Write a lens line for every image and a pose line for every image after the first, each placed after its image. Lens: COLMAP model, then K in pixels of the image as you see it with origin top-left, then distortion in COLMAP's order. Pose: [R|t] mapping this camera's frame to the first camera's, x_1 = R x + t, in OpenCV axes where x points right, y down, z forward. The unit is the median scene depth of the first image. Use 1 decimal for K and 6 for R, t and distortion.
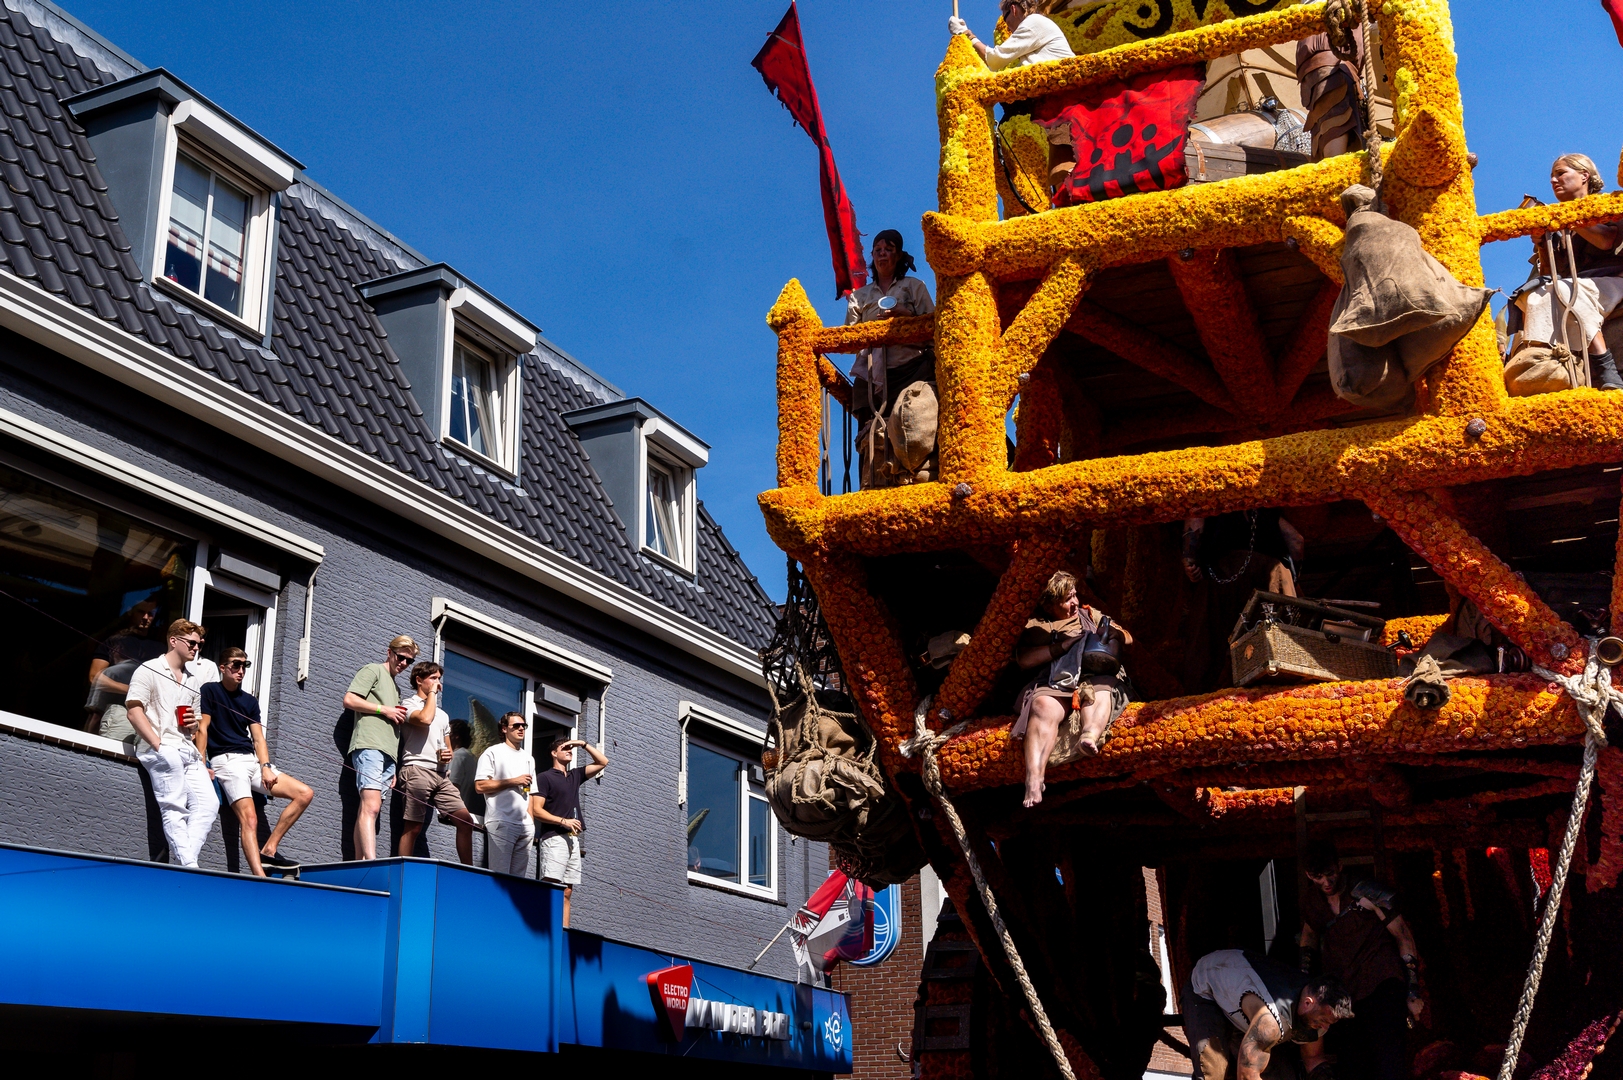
lens RADIAL K [[1830.3, 0, 811.5], [0, 1830.3, 540.0], [0, 0, 1]] dist [0.016998, 0.009205]
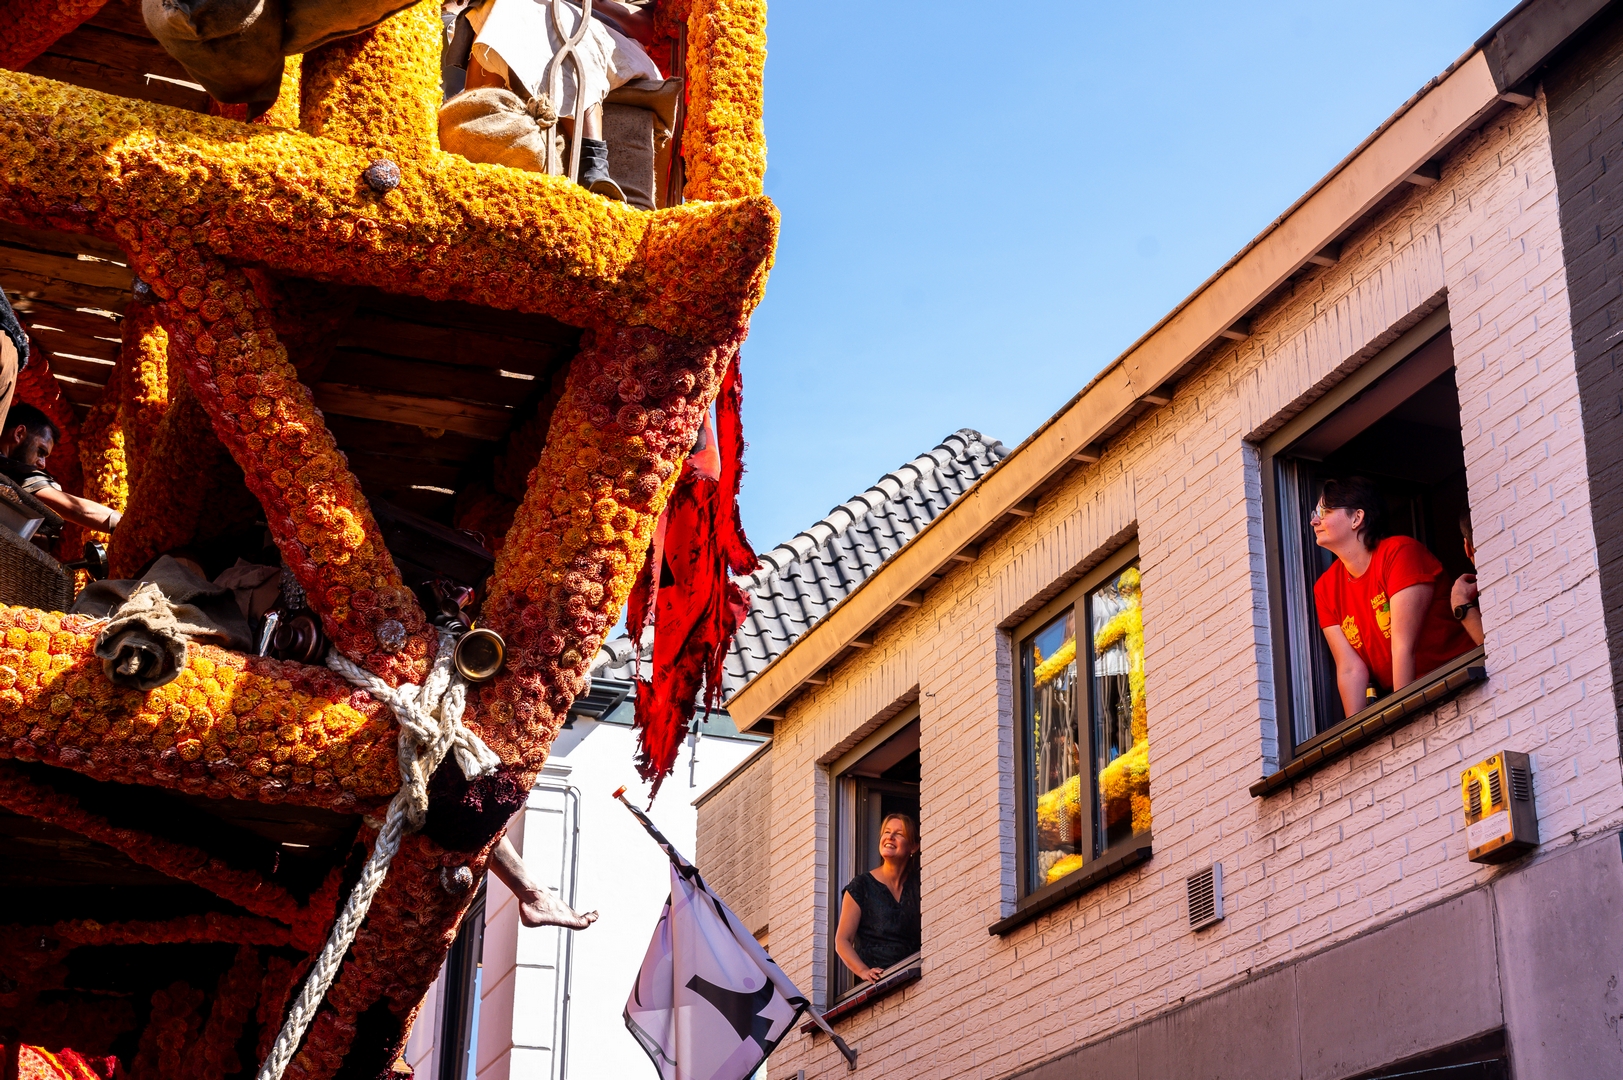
lens RADIAL K [[2440.4, 0, 811.5], [0, 2440.4, 540.0], [0, 0, 1]] dist [-0.027435, 0.005998]
pose [[0.701230, 0.296794, 0.648221, 0.028388], [-0.227623, 0.954844, -0.190947, 0.140327], [-0.675622, -0.013652, 0.737122, 0.398645]]
